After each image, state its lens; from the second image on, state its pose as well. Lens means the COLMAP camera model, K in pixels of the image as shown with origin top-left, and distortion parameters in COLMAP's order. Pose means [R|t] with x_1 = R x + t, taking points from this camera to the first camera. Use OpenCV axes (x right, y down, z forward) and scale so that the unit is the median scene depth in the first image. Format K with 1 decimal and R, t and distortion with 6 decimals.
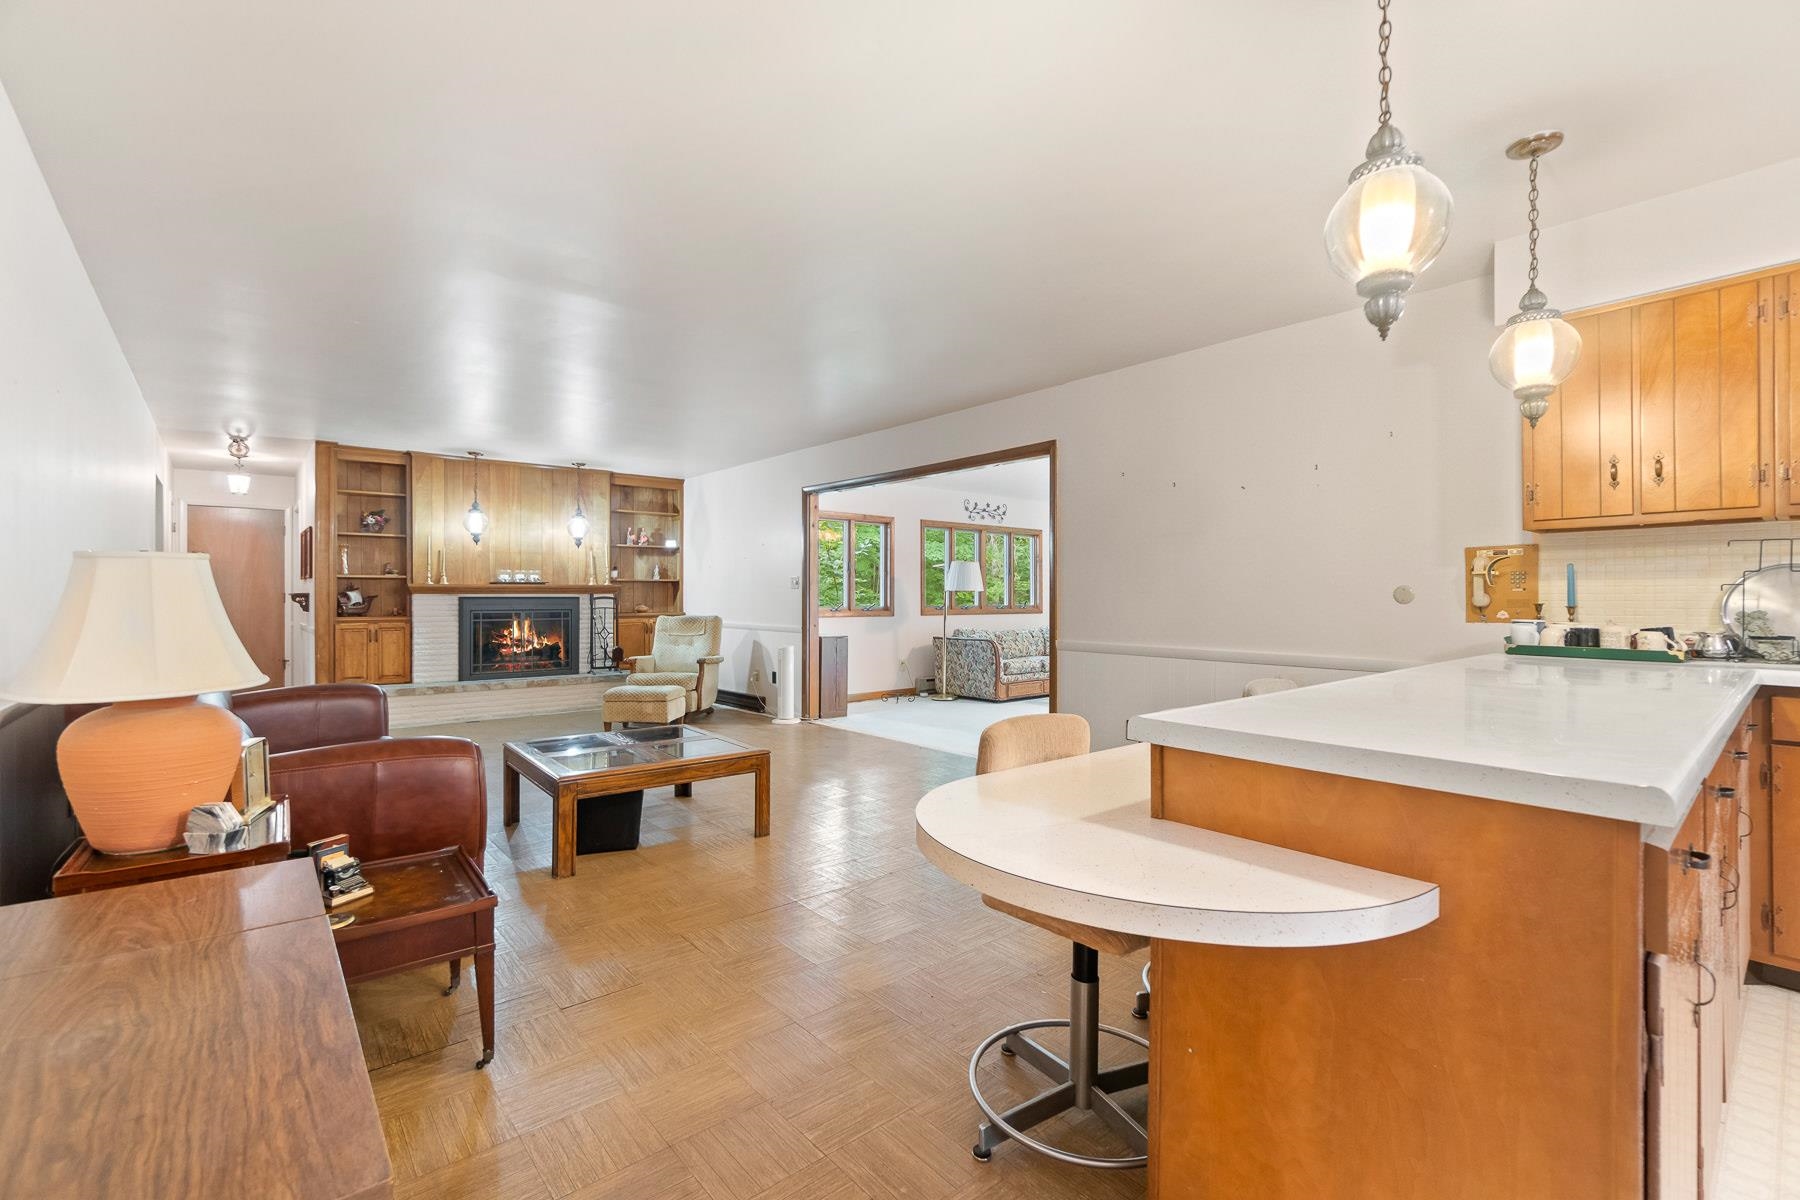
lens RADIAL K [[775.1, 0, 889.7], [0, 775.1, 606.5], [0, 0, 1]] dist [-0.006069, 0.002687]
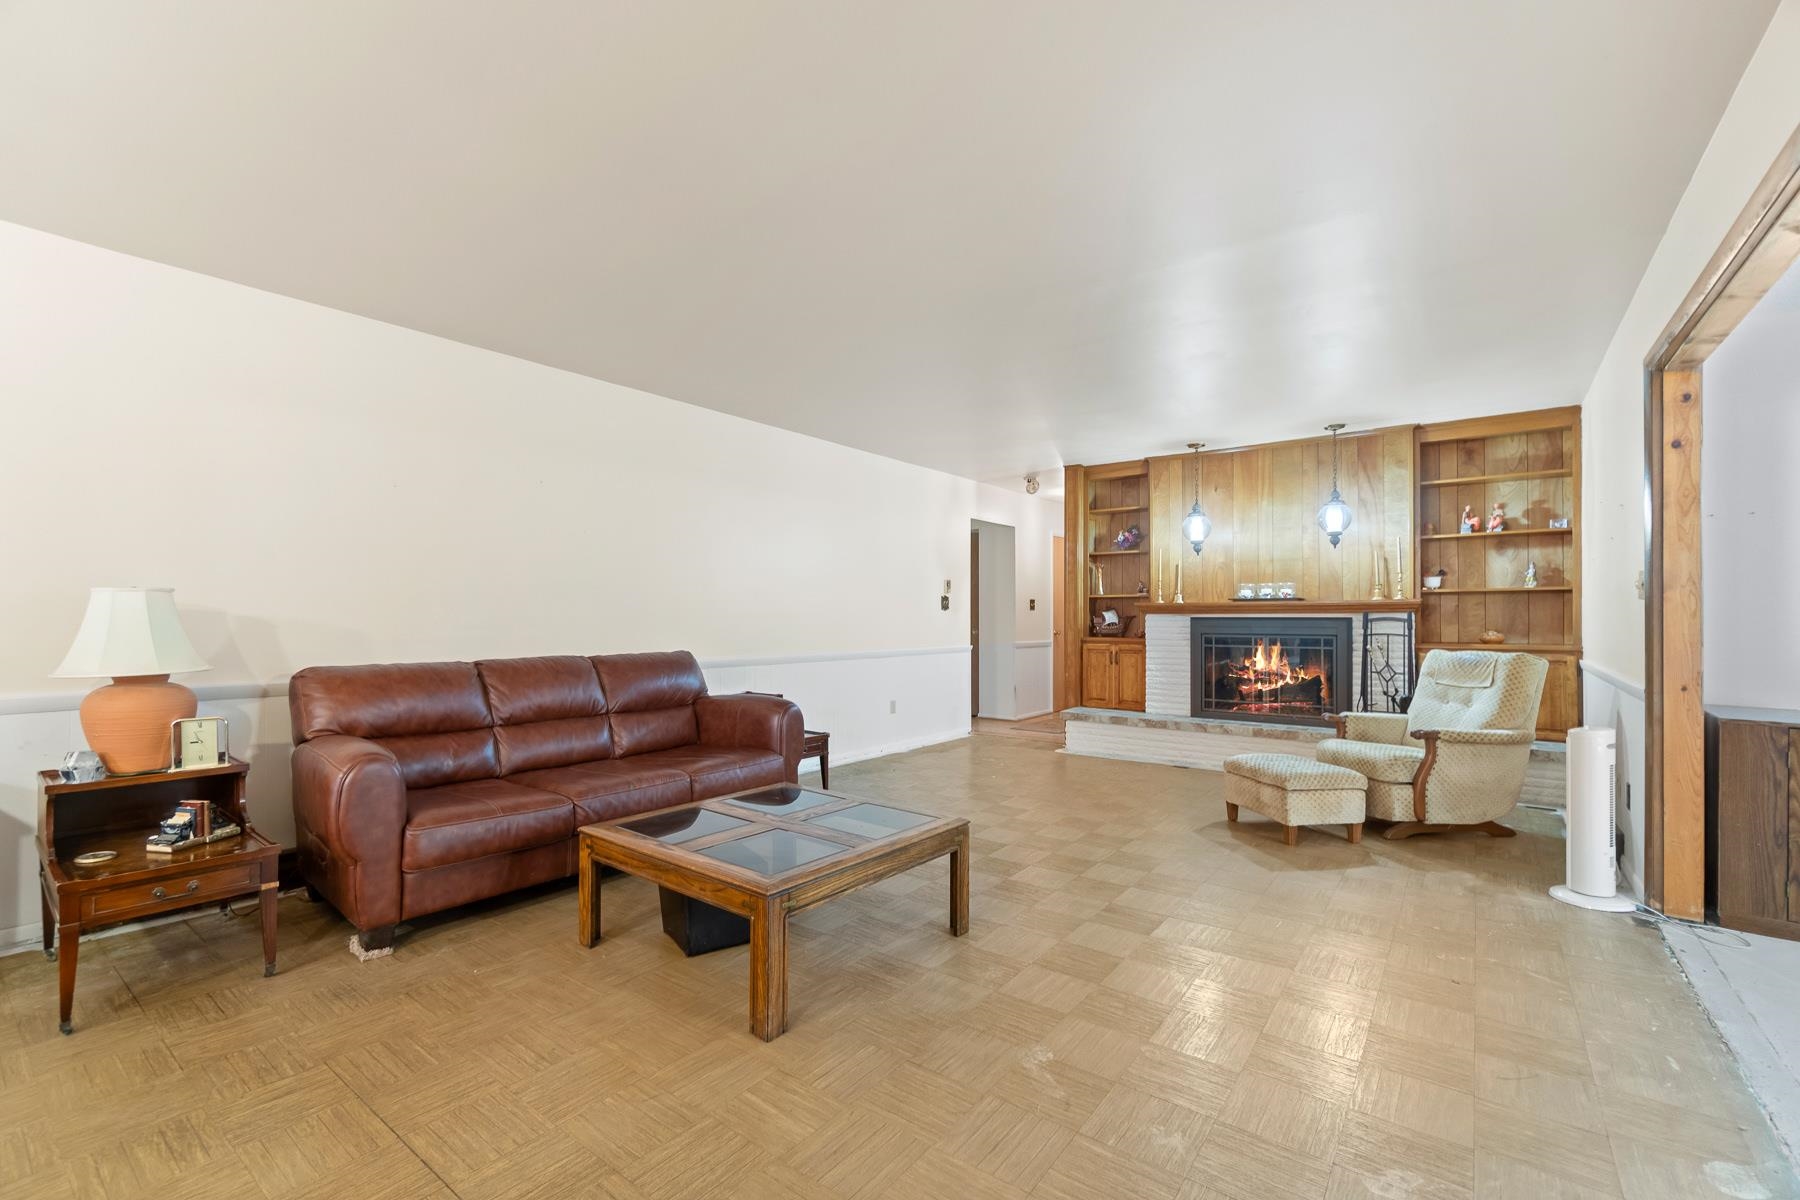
lens RADIAL K [[775.1, 0, 872.3], [0, 775.1, 609.6], [0, 0, 1]] dist [-0.006069, 0.002687]
pose [[0.199229, -0.008450, -0.979916, 0.212013], [-0.013801, 0.999839, -0.011428, -0.006644], [0.979856, 0.015800, 0.199081, 0.499068]]
